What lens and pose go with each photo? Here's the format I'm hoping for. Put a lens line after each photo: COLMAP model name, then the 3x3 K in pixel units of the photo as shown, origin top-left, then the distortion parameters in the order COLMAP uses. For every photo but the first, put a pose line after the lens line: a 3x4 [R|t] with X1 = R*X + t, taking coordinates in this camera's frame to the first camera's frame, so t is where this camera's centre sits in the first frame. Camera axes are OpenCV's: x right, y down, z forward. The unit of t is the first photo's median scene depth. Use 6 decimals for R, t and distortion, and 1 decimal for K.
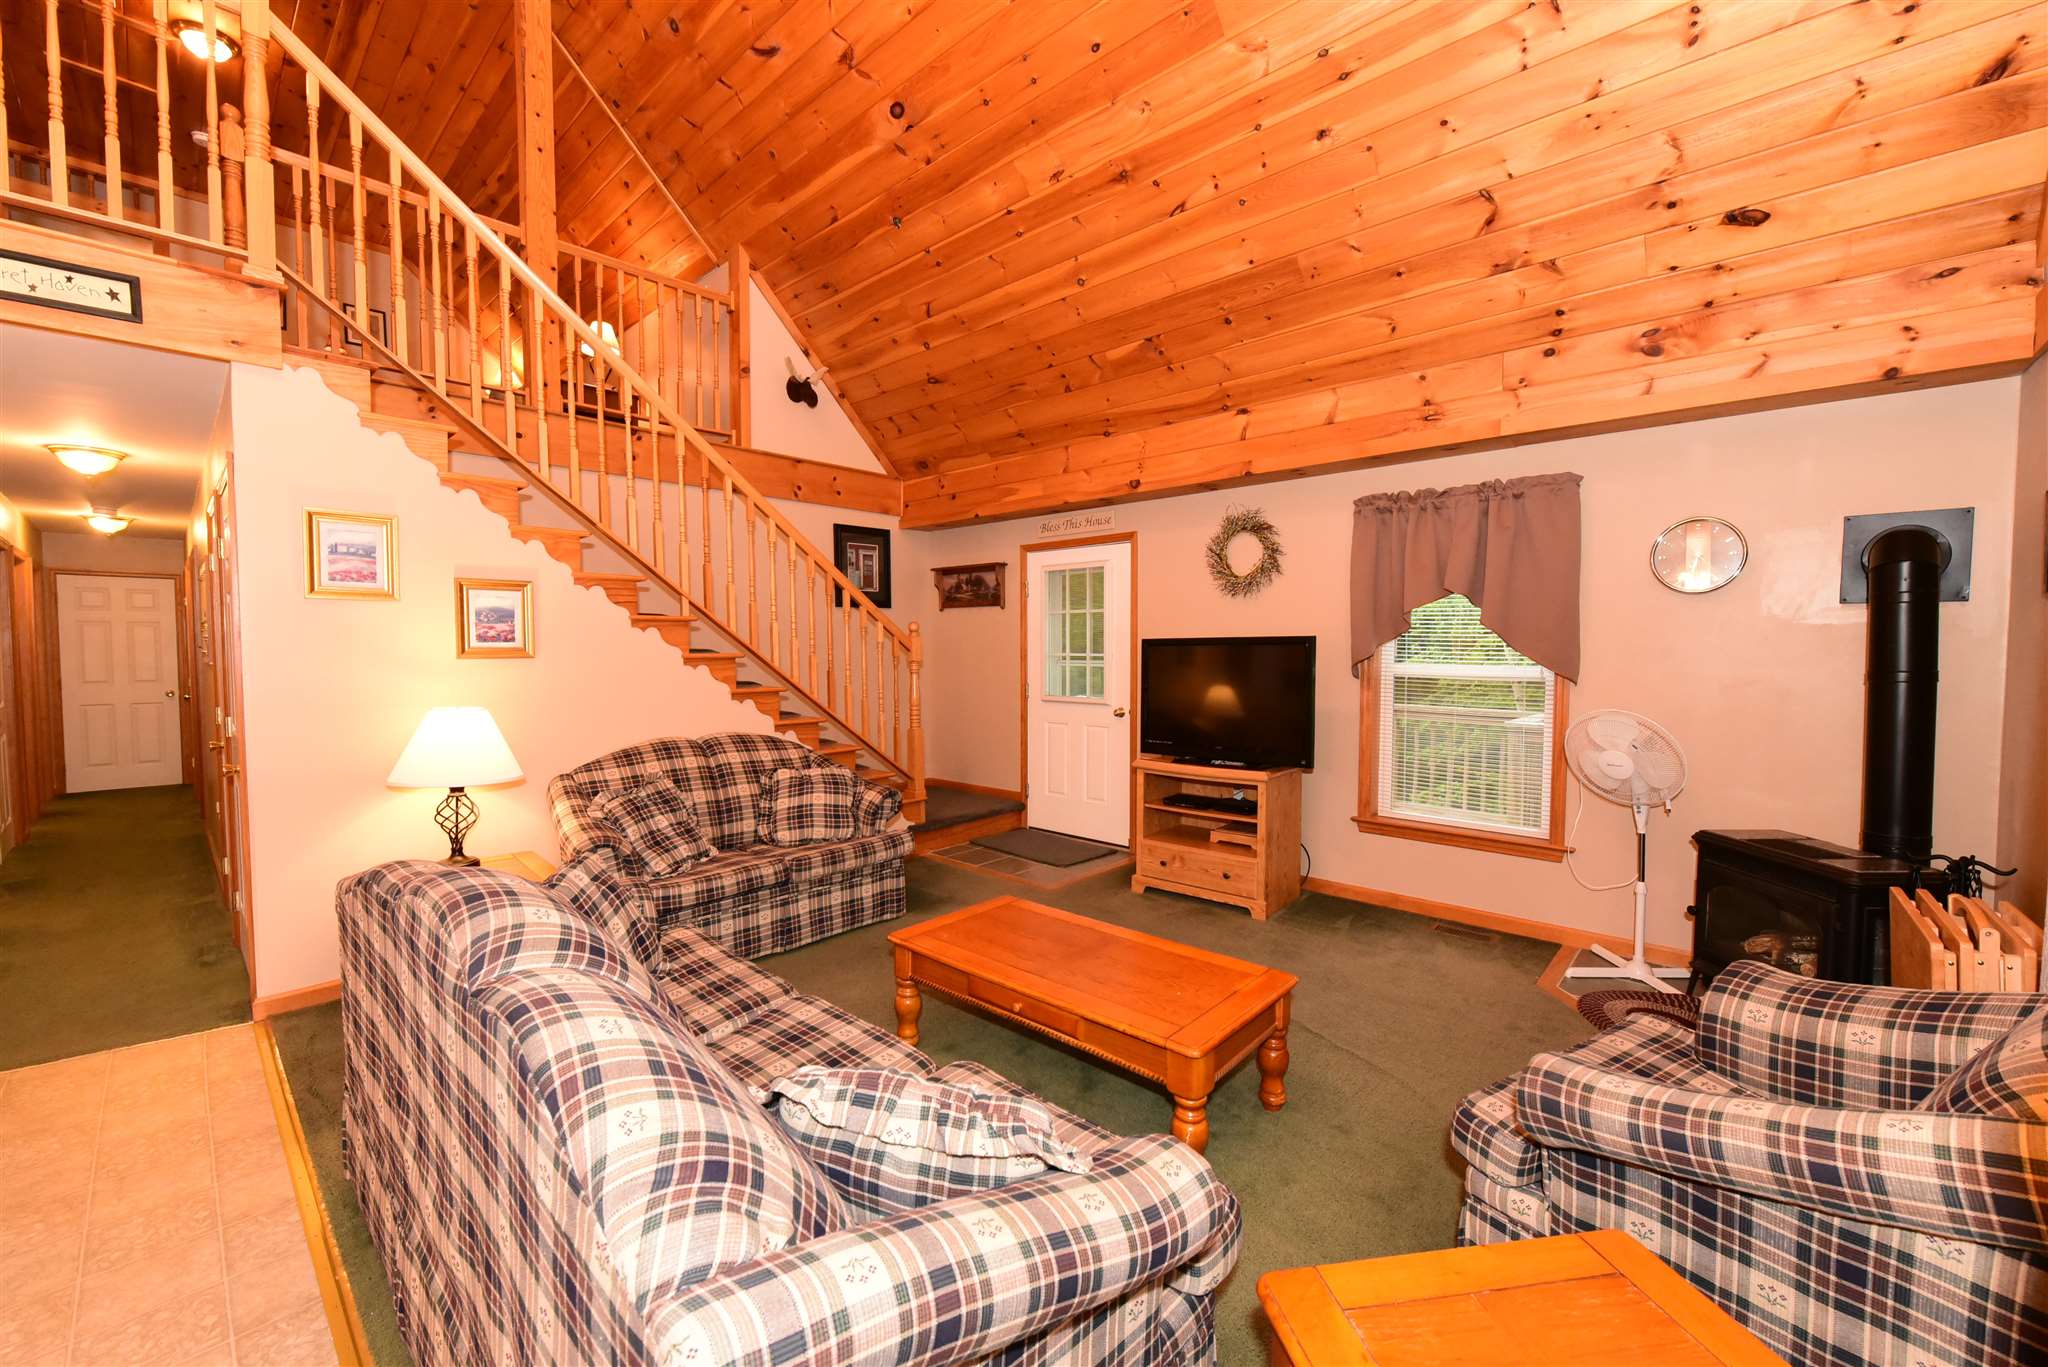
lens RADIAL K [[809.6, 0, 1030.6], [0, 809.6, 681.8], [0, 0, 1]] dist [-0.008043, -0.000633]
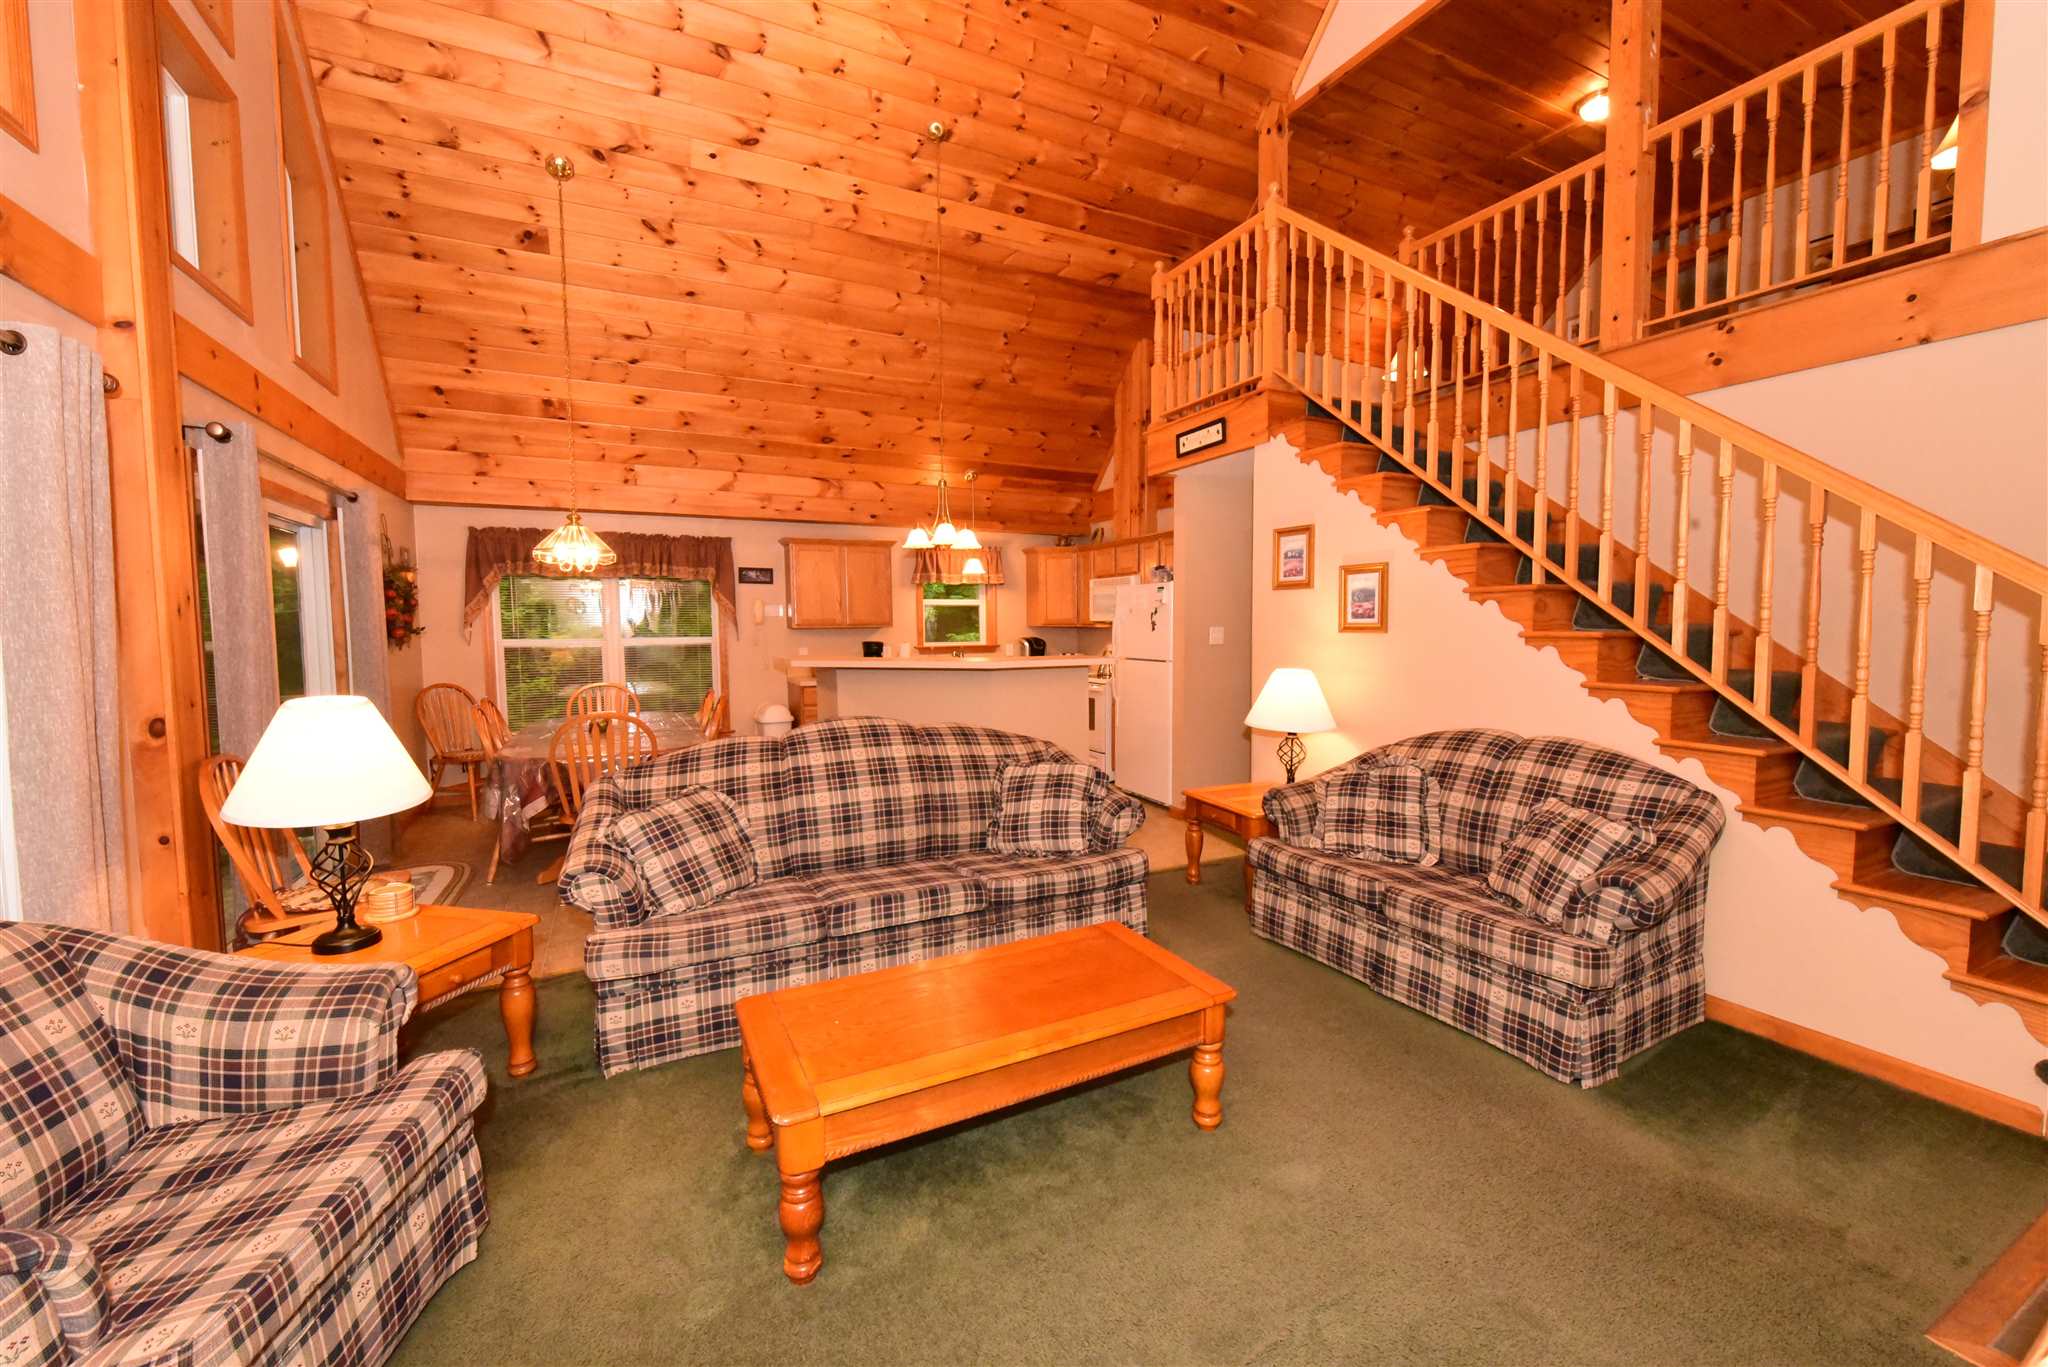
lens RADIAL K [[809.6, 0, 1028.9], [0, 809.6, 682.7], [0, 0, 1]] dist [-0.008043, -0.000633]
pose [[-0.358420, 0.070101, -0.930925, 0.499205], [-0.036436, 0.995367, 0.088981, -0.036708], [0.932849, 0.065812, -0.354205, 0.819614]]
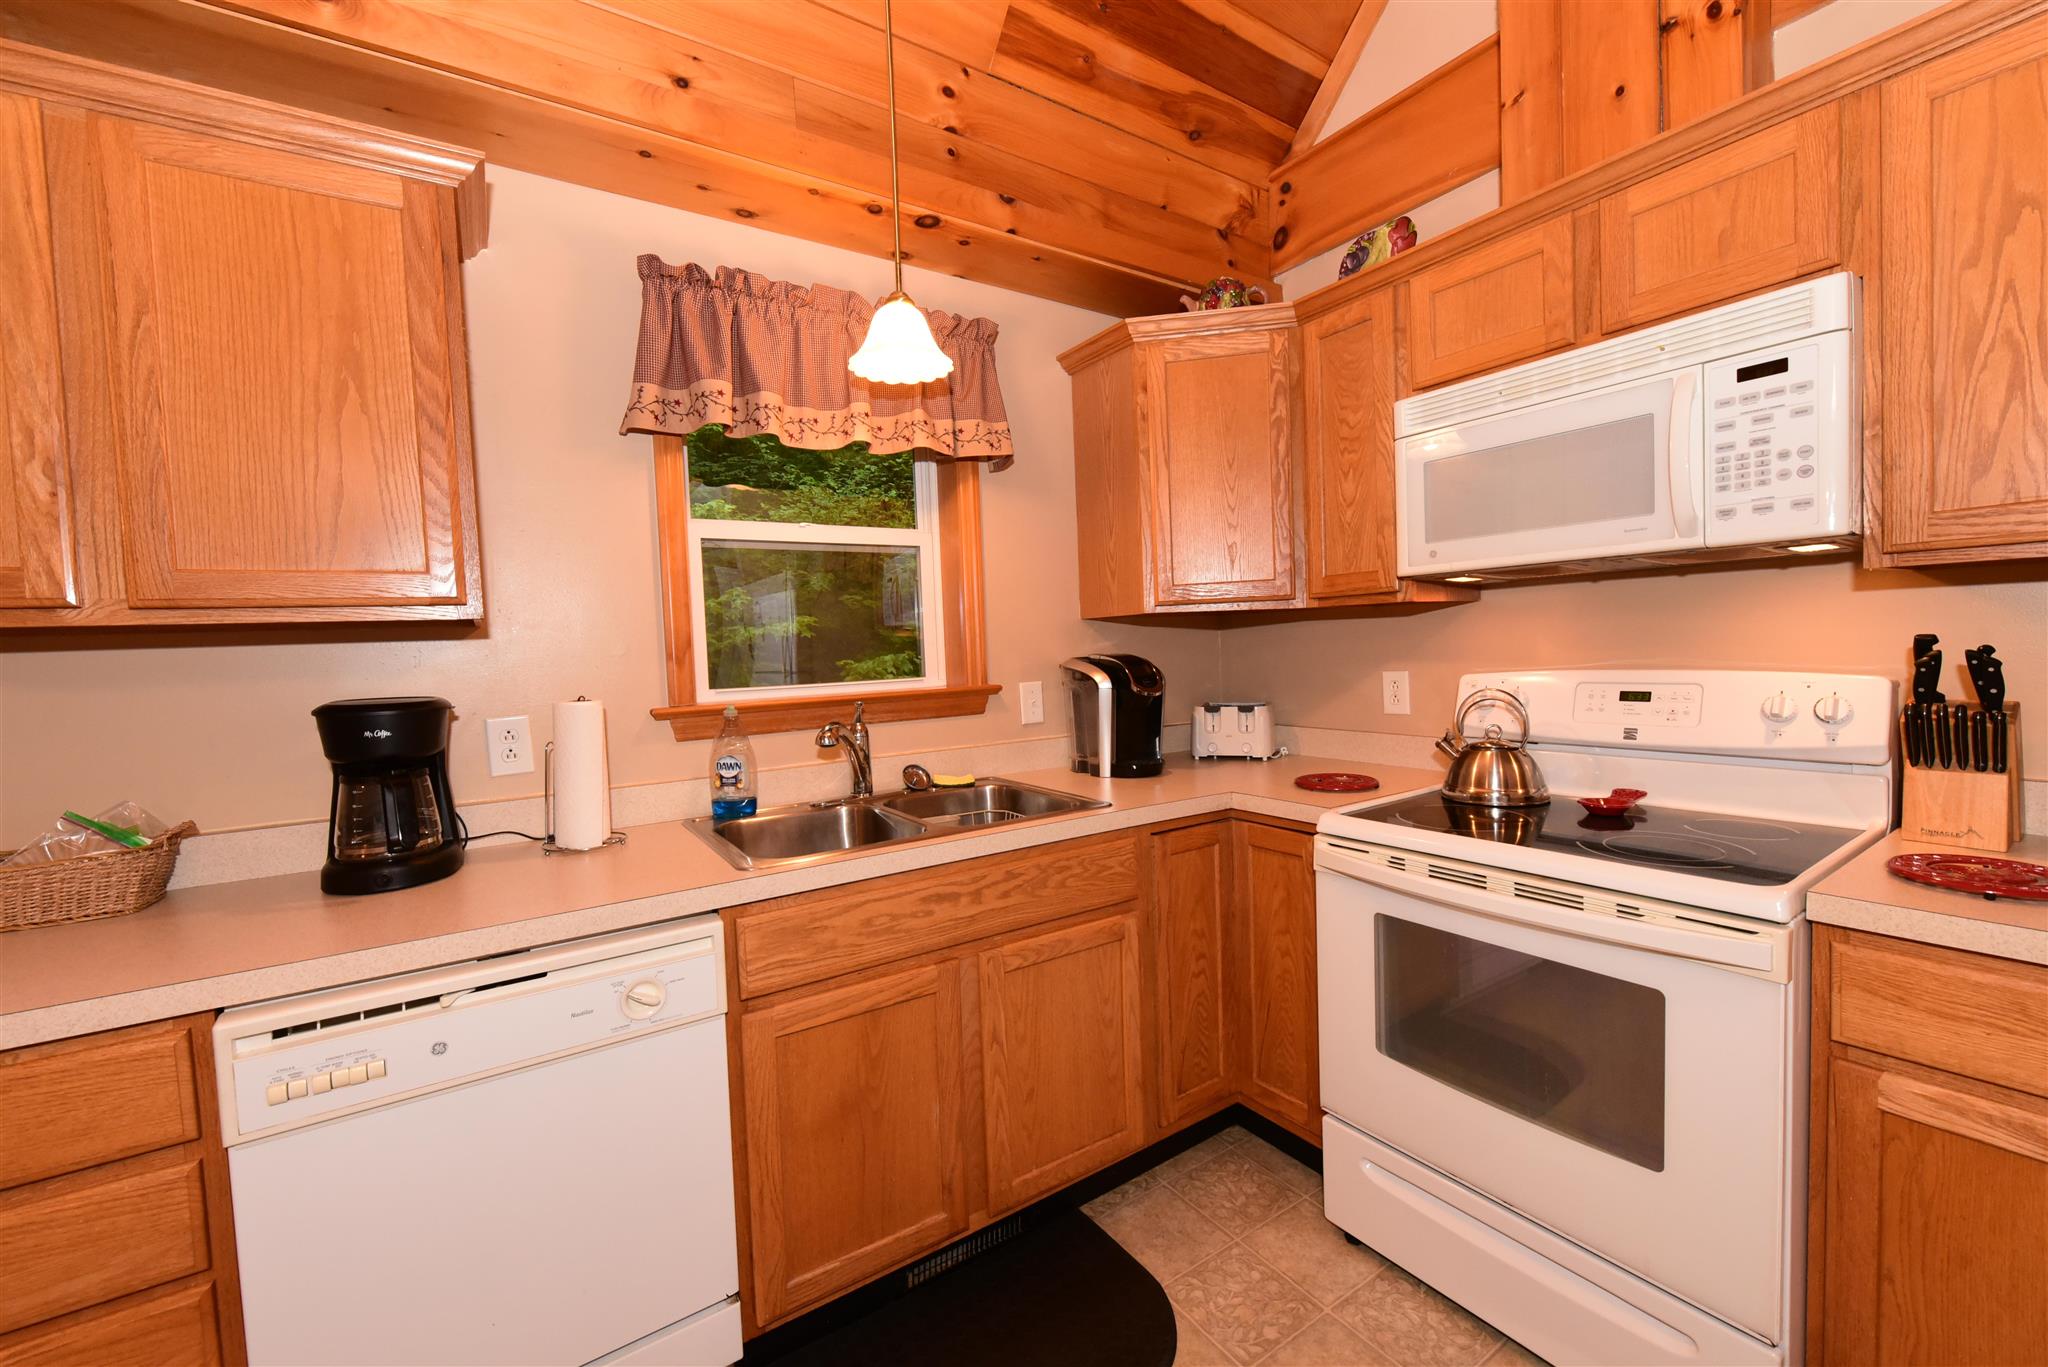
lens RADIAL K [[809.6, 0, 1031.0], [0, 809.6, 682.8], [0, 0, 1]] dist [-0.008043, -0.000633]
pose [[-0.239606, 0.050729, -0.969544, -0.816035], [-0.004110, 0.998572, 0.053264, 0.019170], [0.970861, 0.016747, -0.239056, 0.189480]]
